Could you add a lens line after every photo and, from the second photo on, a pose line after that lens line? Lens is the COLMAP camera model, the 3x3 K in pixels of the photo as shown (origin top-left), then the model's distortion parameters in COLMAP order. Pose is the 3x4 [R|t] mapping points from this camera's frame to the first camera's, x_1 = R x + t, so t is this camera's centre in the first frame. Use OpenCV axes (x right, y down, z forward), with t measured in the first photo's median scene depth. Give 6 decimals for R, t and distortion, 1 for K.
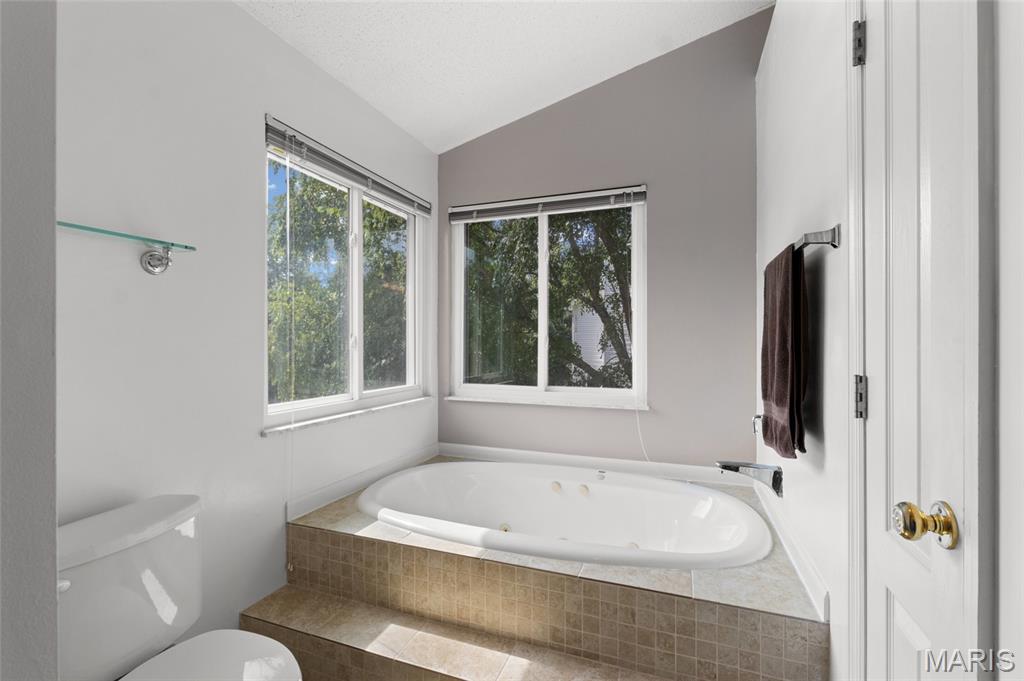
lens RADIAL K [[458.5, 0, 509.9], [0, 458.5, 341.2], [0, 0, 1]] dist [-0.002872, -0.000793]
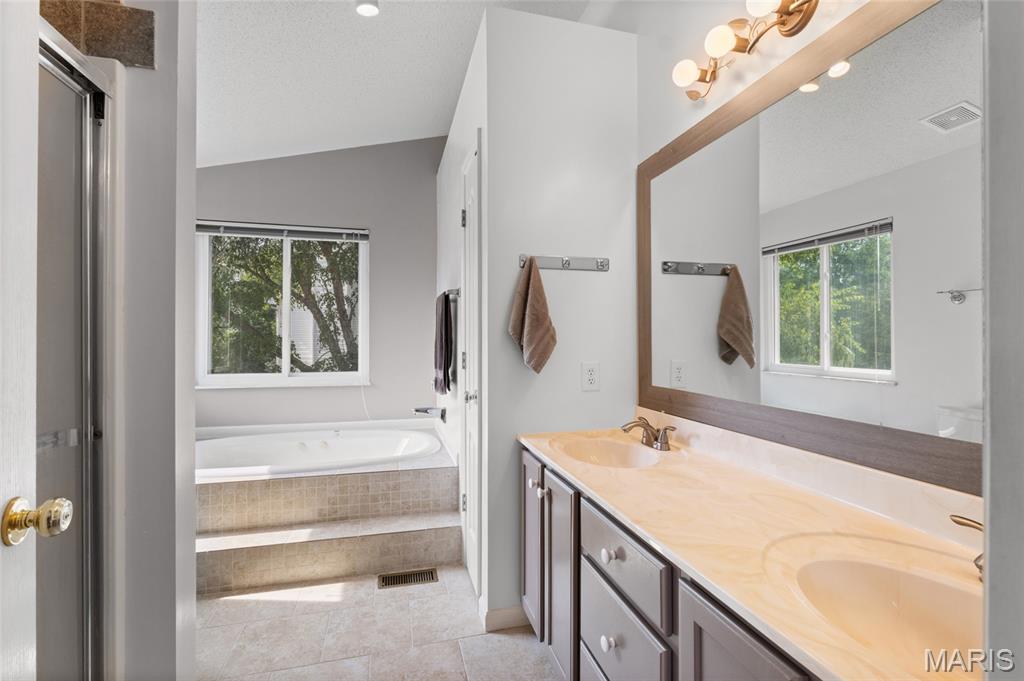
lens RADIAL K [[458.5, 0, 511.2], [0, 458.5, 337.5], [0, 0, 1]] dist [-0.002872, -0.000793]
pose [[0.814158, 0.001215, 0.580642, -0.236743], [-0.001884, 0.999998, 0.000550, -0.002841], [-0.580640, -0.001542, 0.814159, -0.592002]]
